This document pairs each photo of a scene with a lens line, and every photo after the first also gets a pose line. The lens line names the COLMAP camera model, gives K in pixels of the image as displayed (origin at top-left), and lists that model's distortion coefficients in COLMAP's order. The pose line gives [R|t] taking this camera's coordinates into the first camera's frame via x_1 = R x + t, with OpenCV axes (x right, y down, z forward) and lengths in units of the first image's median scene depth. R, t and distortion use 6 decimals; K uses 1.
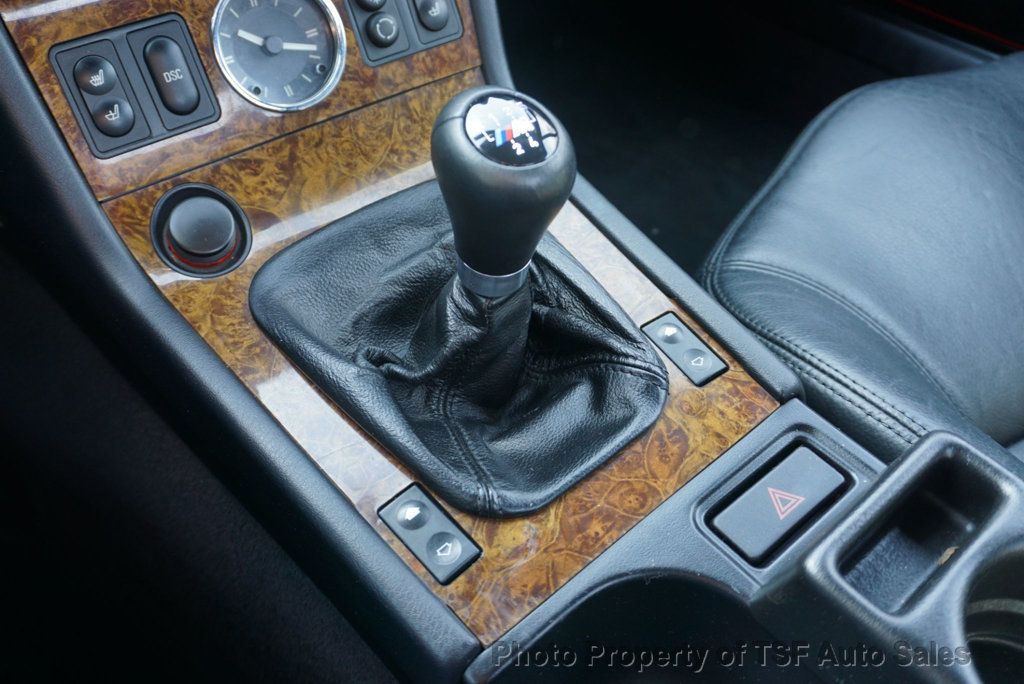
lens RADIAL K [[839.7, 0, 512.0], [0, 839.7, 342.0], [0, 0, 1]] dist [-0.002775, -0.000459]
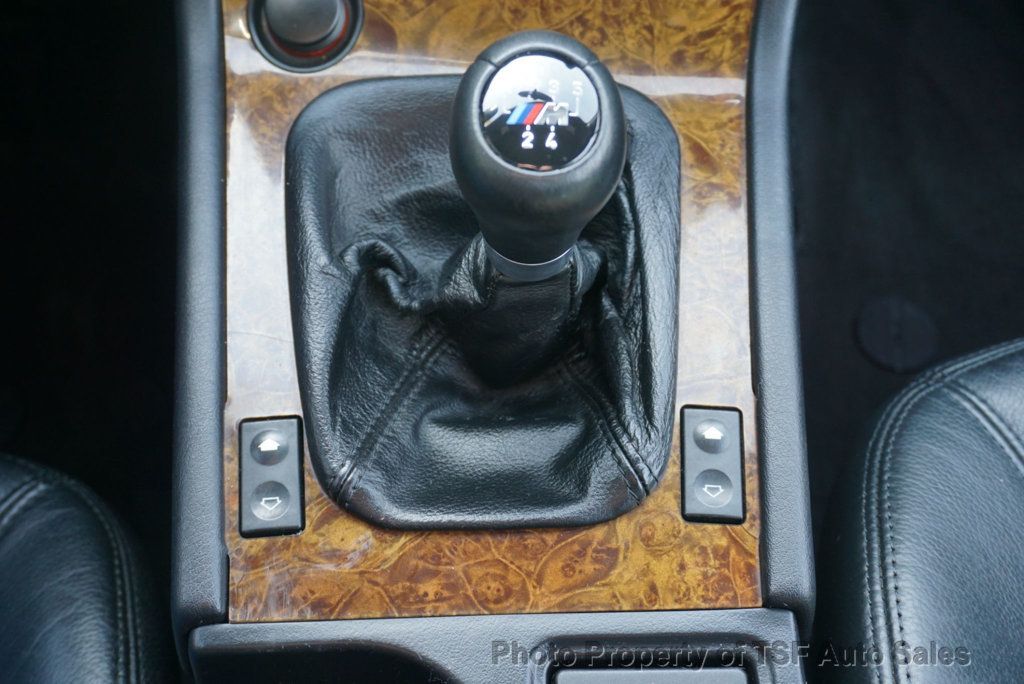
lens RADIAL K [[1177.7, 0, 512.0], [0, 1177.7, 342.0], [0, 0, 1]] dist [0.004912, -0.008373]
pose [[0.785887, 0.540864, -0.299748, 0.358574], [-0.476503, 0.838628, 0.263910, -0.303012], [0.394116, -0.064573, 0.916789, 0.001281]]
